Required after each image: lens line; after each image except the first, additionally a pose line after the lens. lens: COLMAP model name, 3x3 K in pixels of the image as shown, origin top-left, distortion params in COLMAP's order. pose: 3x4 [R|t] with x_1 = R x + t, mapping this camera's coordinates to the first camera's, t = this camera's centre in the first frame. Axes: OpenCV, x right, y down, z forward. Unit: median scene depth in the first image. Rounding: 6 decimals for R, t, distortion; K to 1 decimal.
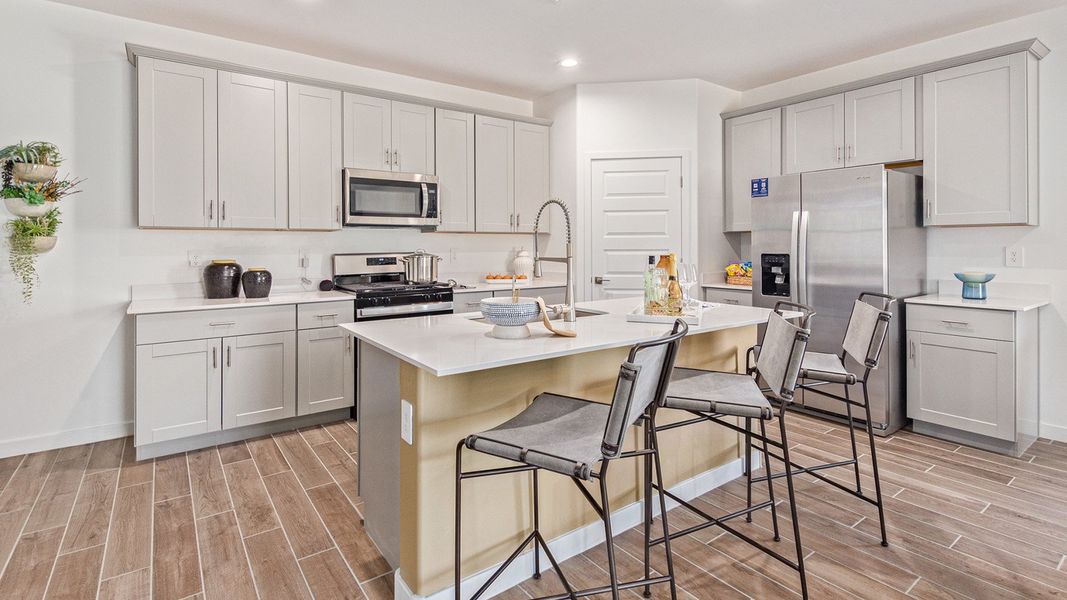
lens RADIAL K [[487.8, 0, 533.8], [0, 487.8, 247.4], [0, 0, 1]] dist [-0.014149, 0.000240]
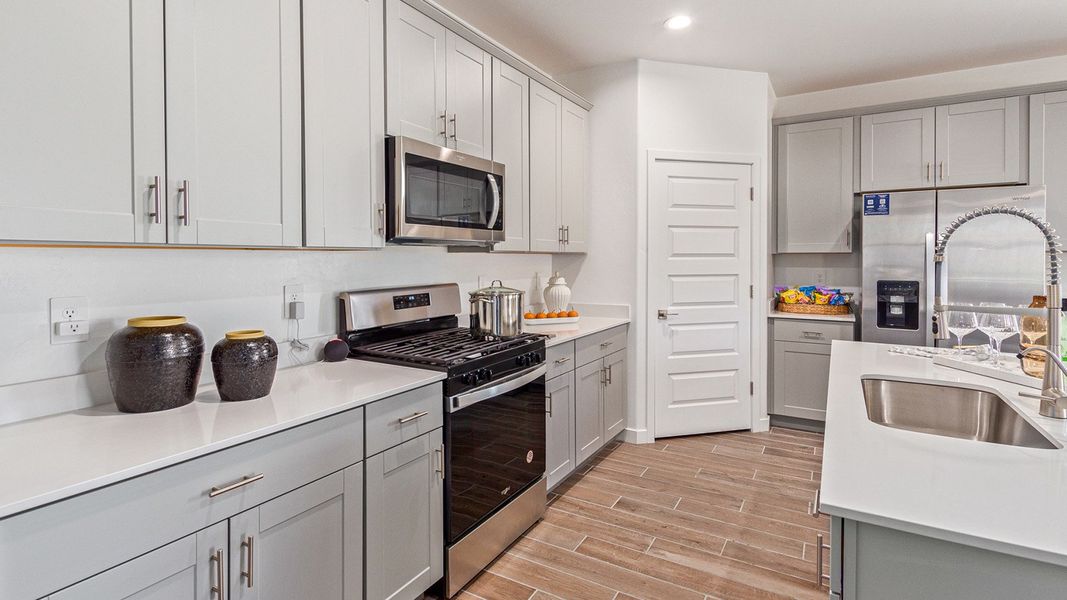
lens RADIAL K [[510.2, 0, 533.4], [0, 510.2, 248.6], [0, 0, 1]] dist [0.004876, 0.000624]
pose [[0.919093, 0.009786, 0.393919, -0.458747], [-0.001215, 0.999757, -0.022001, -0.023367], [-0.394038, 0.019743, 0.918882, 0.403528]]
